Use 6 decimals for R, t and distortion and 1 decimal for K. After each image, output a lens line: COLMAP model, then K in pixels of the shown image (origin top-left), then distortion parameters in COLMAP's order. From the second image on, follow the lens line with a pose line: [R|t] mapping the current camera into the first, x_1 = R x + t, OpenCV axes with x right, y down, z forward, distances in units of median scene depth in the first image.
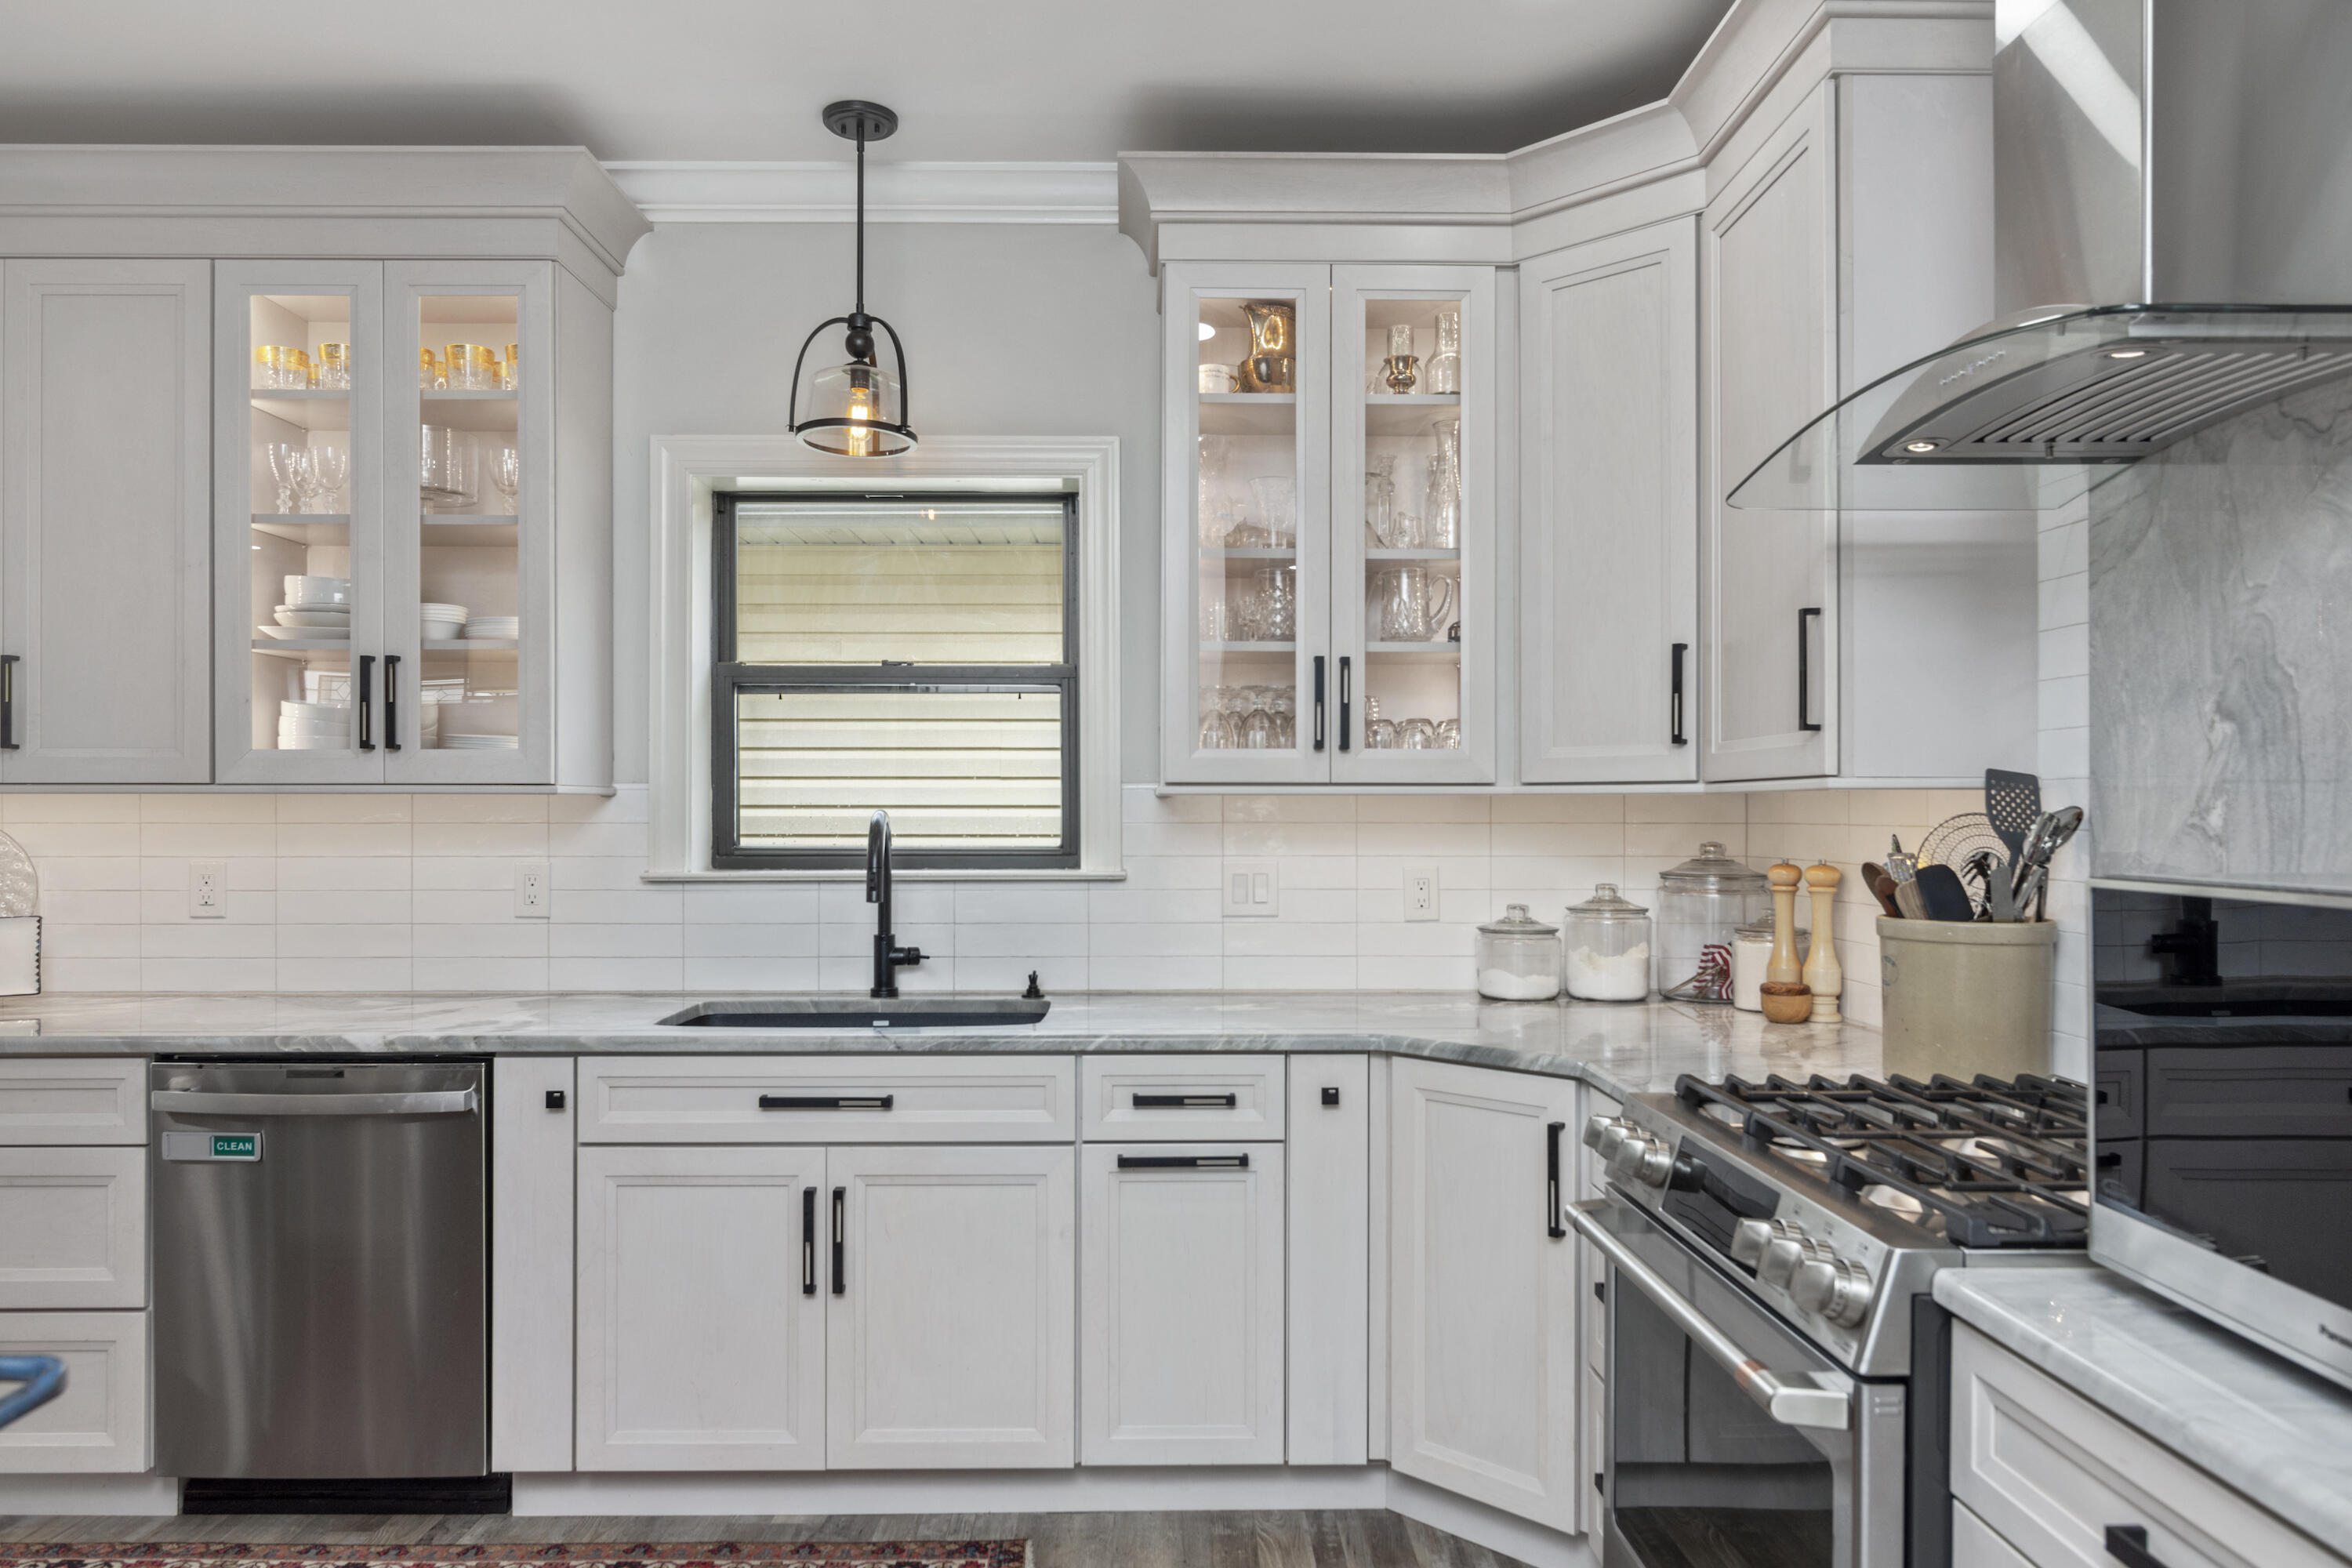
lens RADIAL K [[1554.2, 0, 1191.5], [0, 1554.2, 803.5], [0, 0, 1]] dist [0.002261, -0.001388]
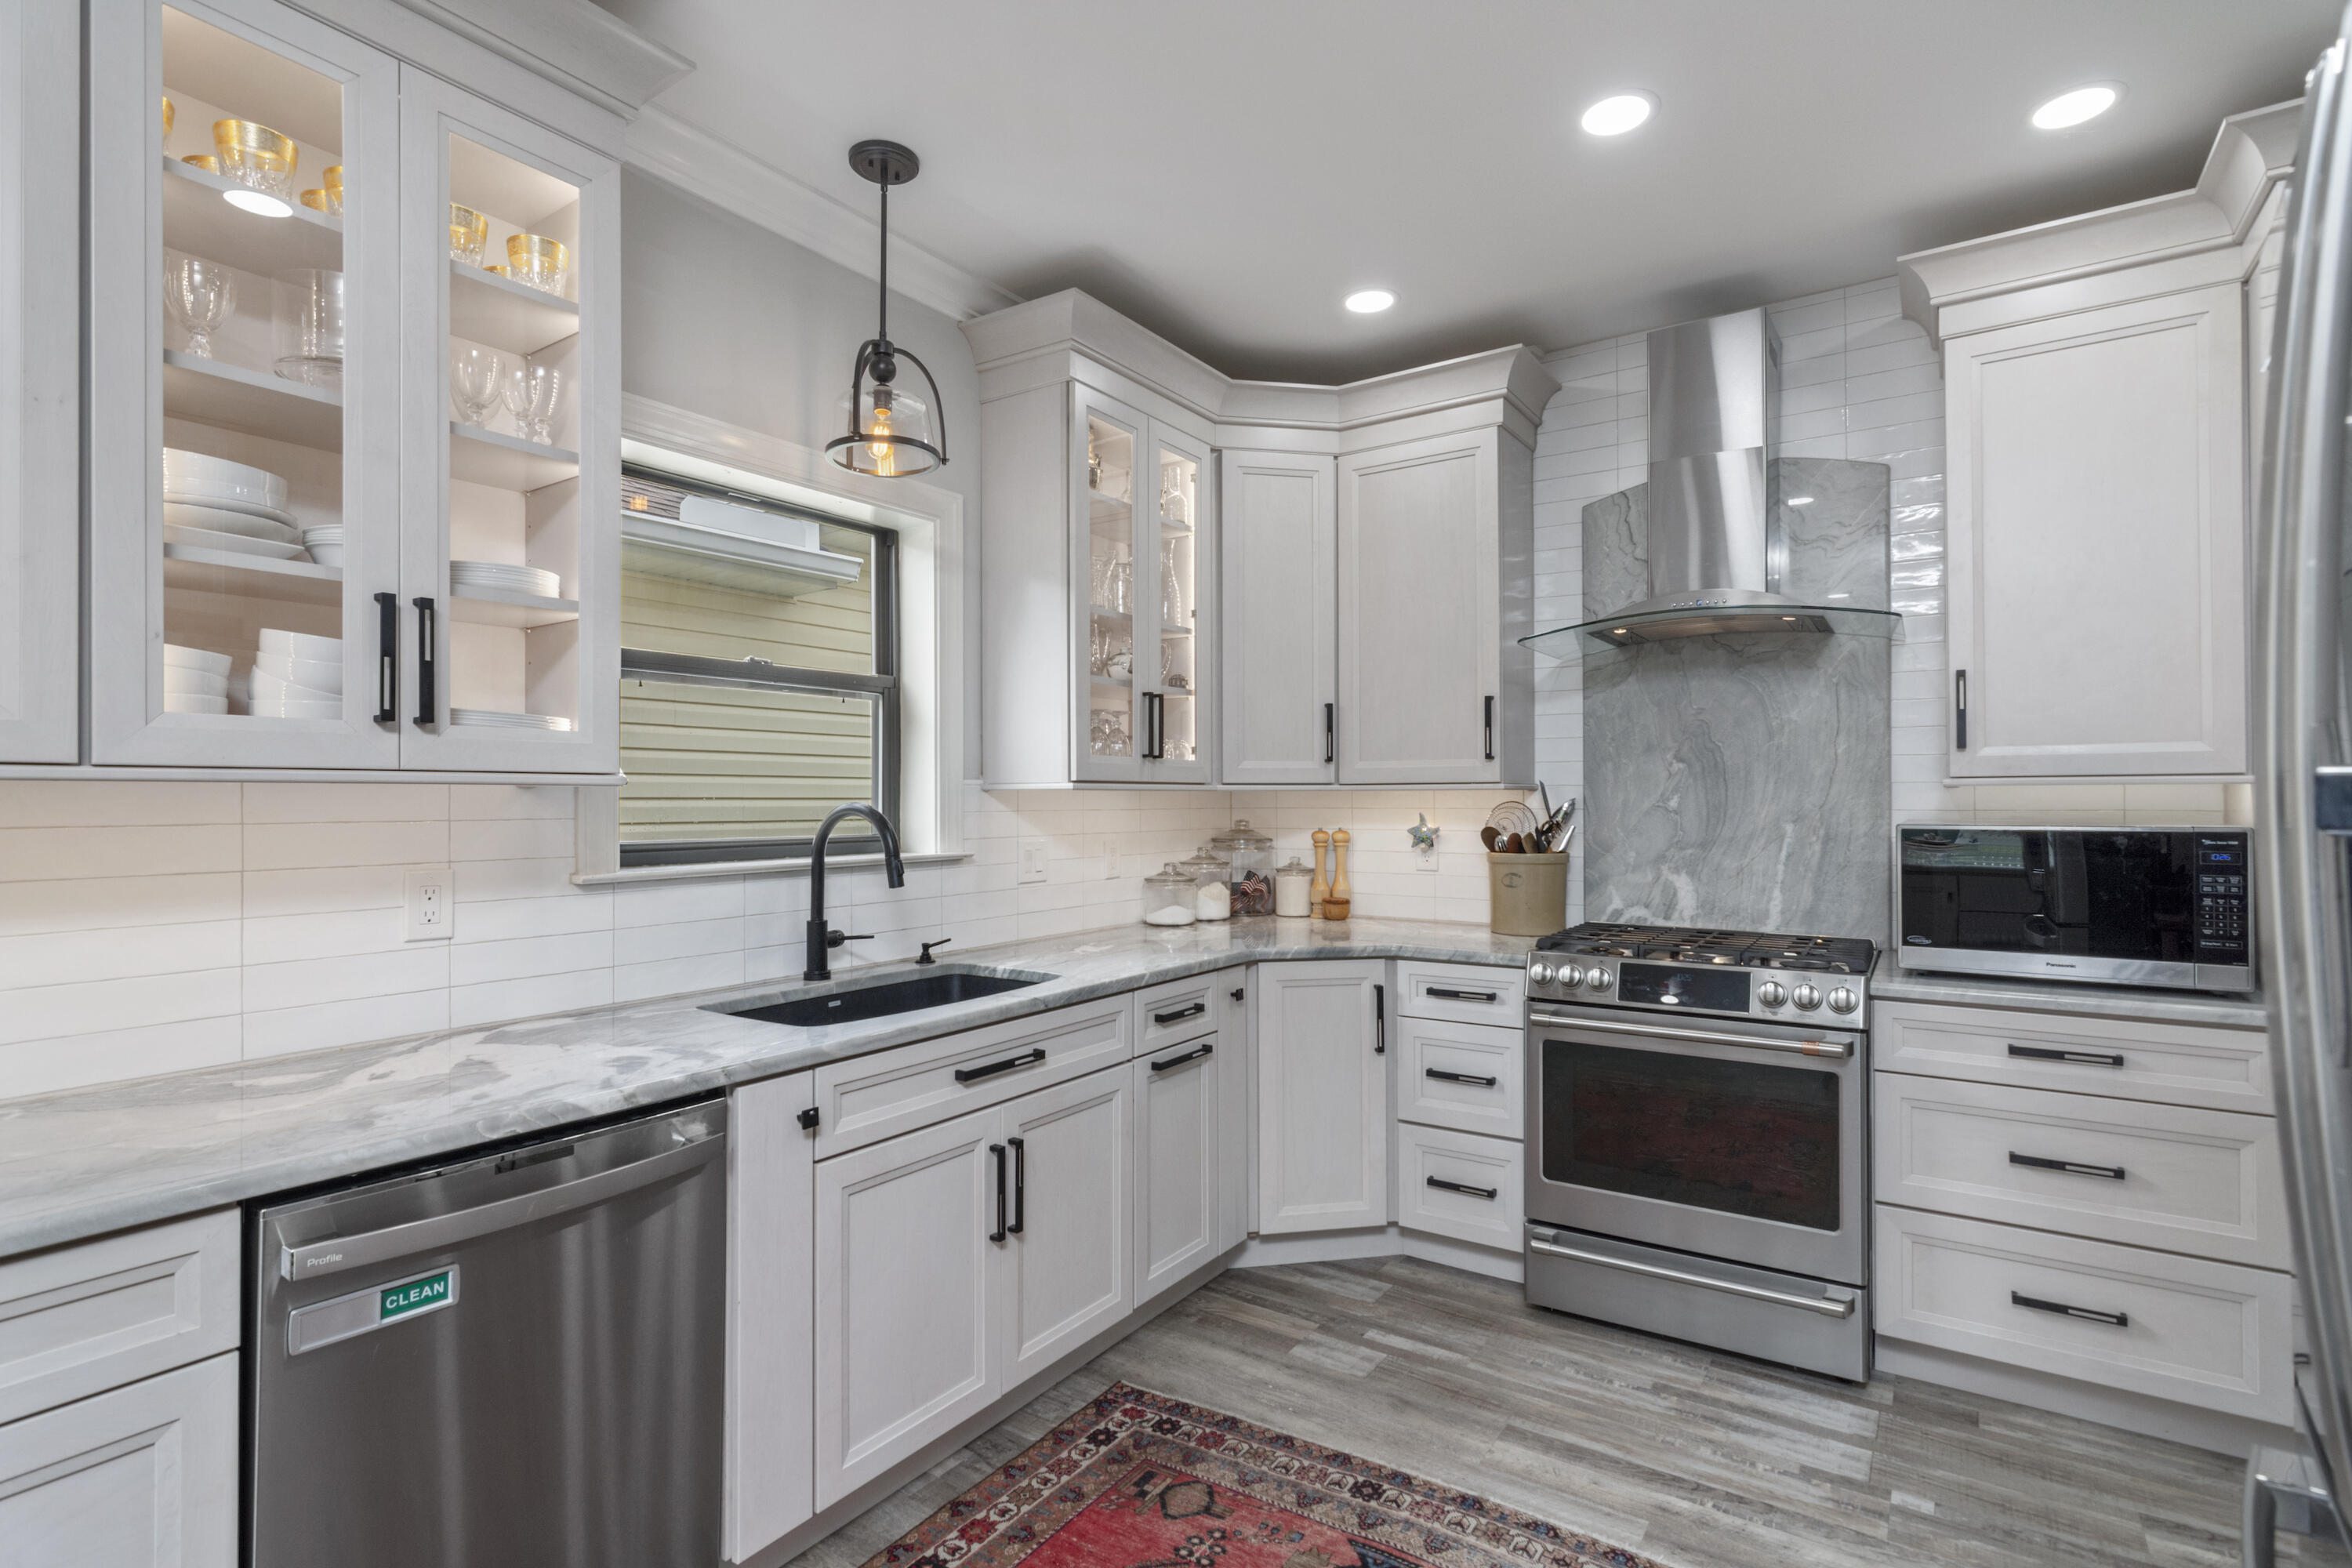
lens RADIAL K [[1132.6, 0, 1166.4], [0, 1132.6, 788.2], [0, 0, 1]] dist [-0.000011, -0.000532]
pose [[0.577465, 0.005231, 0.816399, -0.823308], [-0.002498, 0.999986, -0.004641, -0.002575], [-0.816412, 0.000640, 0.577470, 0.433354]]
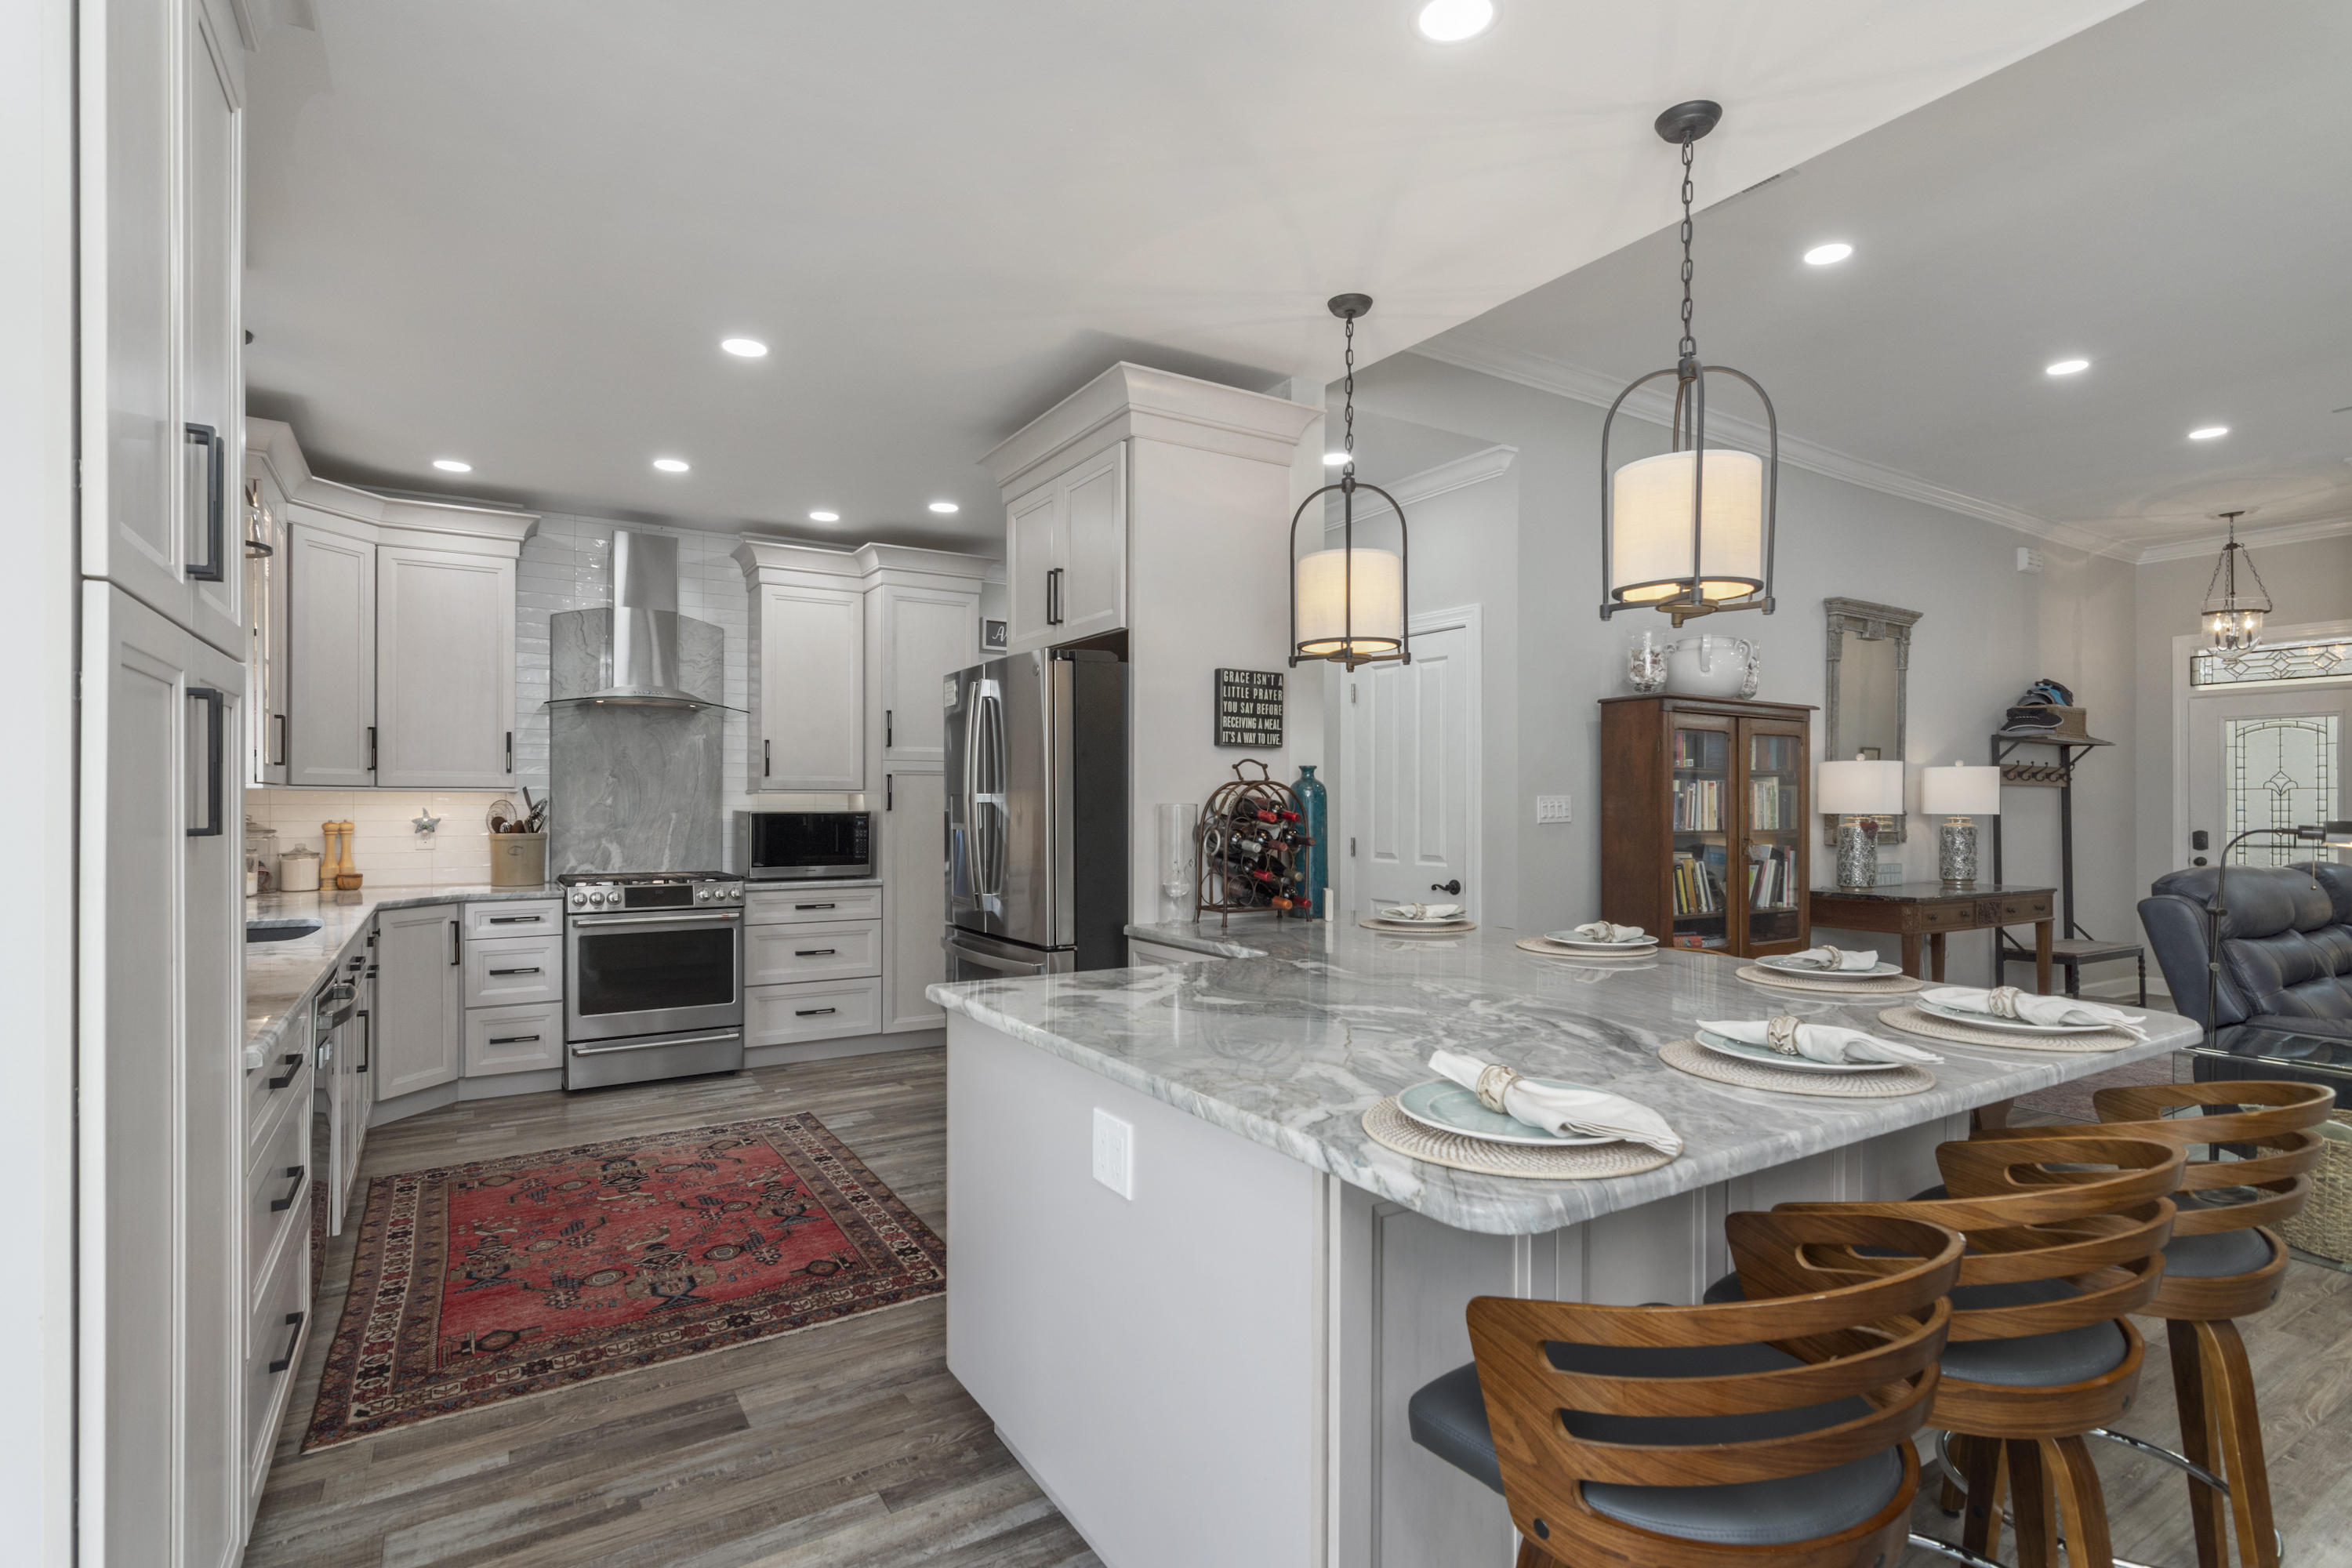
lens RADIAL K [[1132.6, 0, 1186.5], [0, 1132.6, 797.7], [0, 0, 1]] dist [-0.000011, -0.000532]
pose [[-0.530287, 0.003635, 0.847810, -1.800692], [-0.007166, 0.999936, -0.008770, 0.009556], [-0.847788, -0.010726, -0.530227, 0.881524]]
